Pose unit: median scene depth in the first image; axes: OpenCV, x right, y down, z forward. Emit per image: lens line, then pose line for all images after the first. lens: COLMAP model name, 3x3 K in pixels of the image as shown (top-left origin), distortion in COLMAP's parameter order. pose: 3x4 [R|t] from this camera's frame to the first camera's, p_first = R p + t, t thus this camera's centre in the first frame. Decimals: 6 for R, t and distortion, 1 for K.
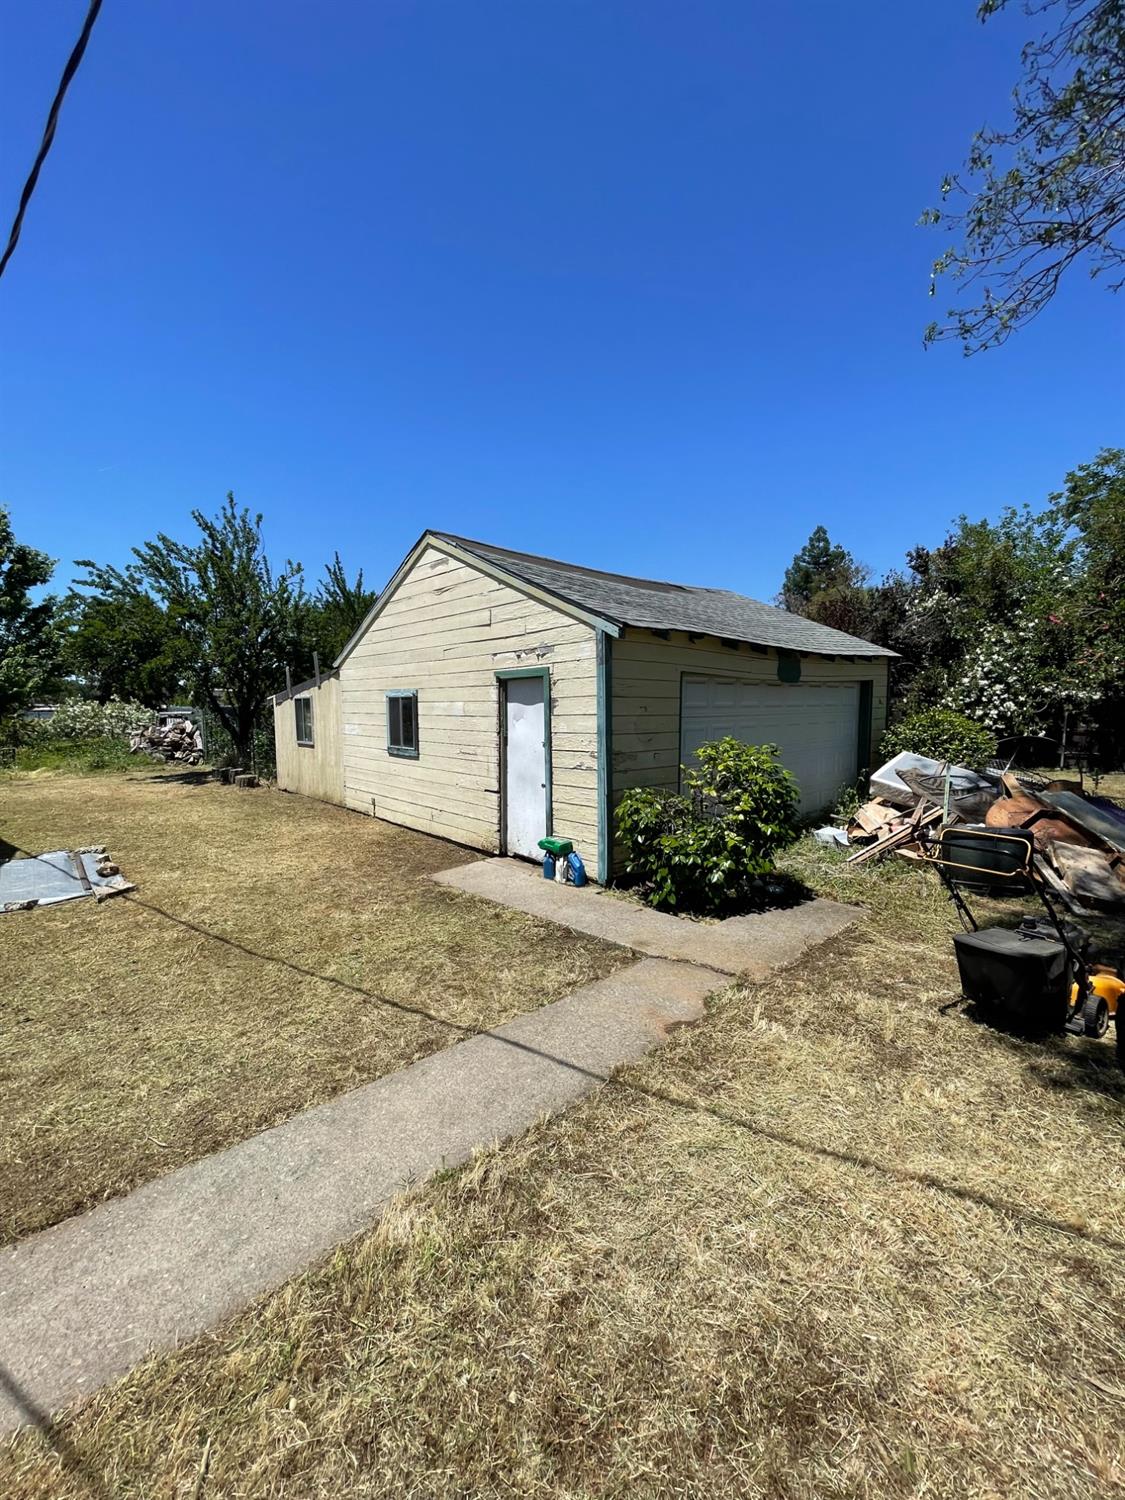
lens RADIAL K [[602.9, 0, 567.8], [0, 602.9, 754.2], [0, 0, 1]] dist [0.000514, -0.000199]
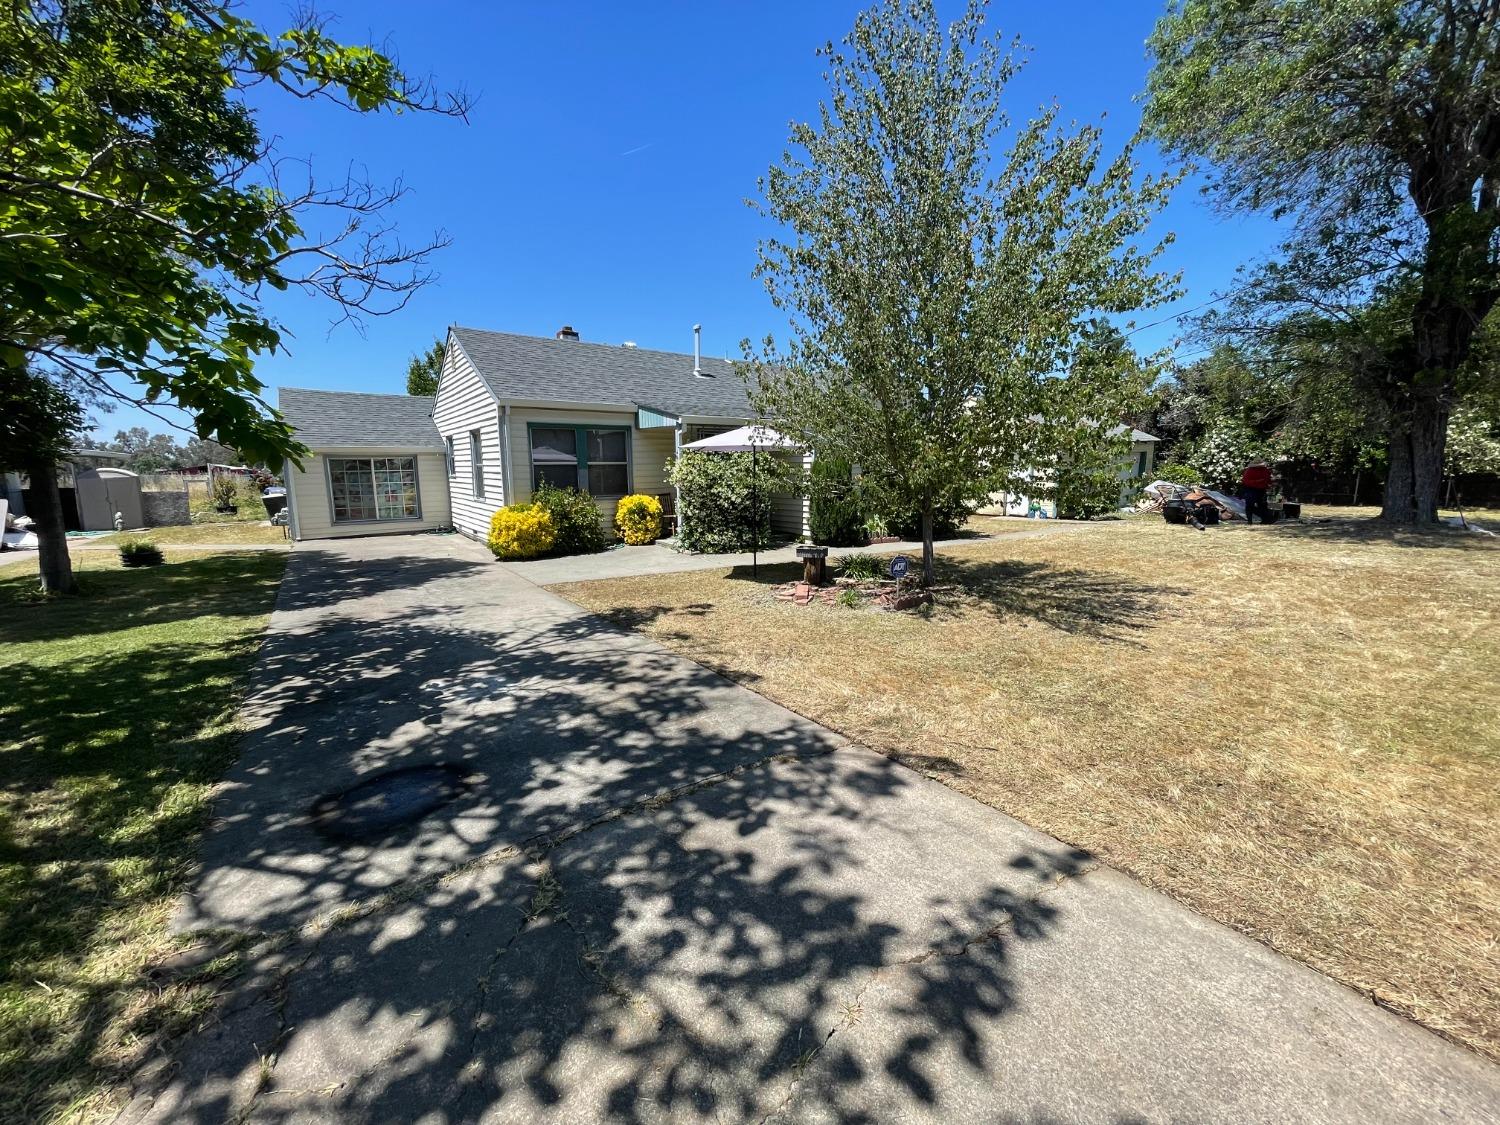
lens RADIAL K [[602.9, 0, 746.2], [0, 602.9, 556.4], [0, 0, 1]] dist [0.000514, -0.000199]
pose [[0.994252, 0.016408, -0.105797, -0.440195], [-0.009878, 0.998030, 0.061957, 0.085646], [0.106605, -0.060556, 0.992456, -0.847167]]
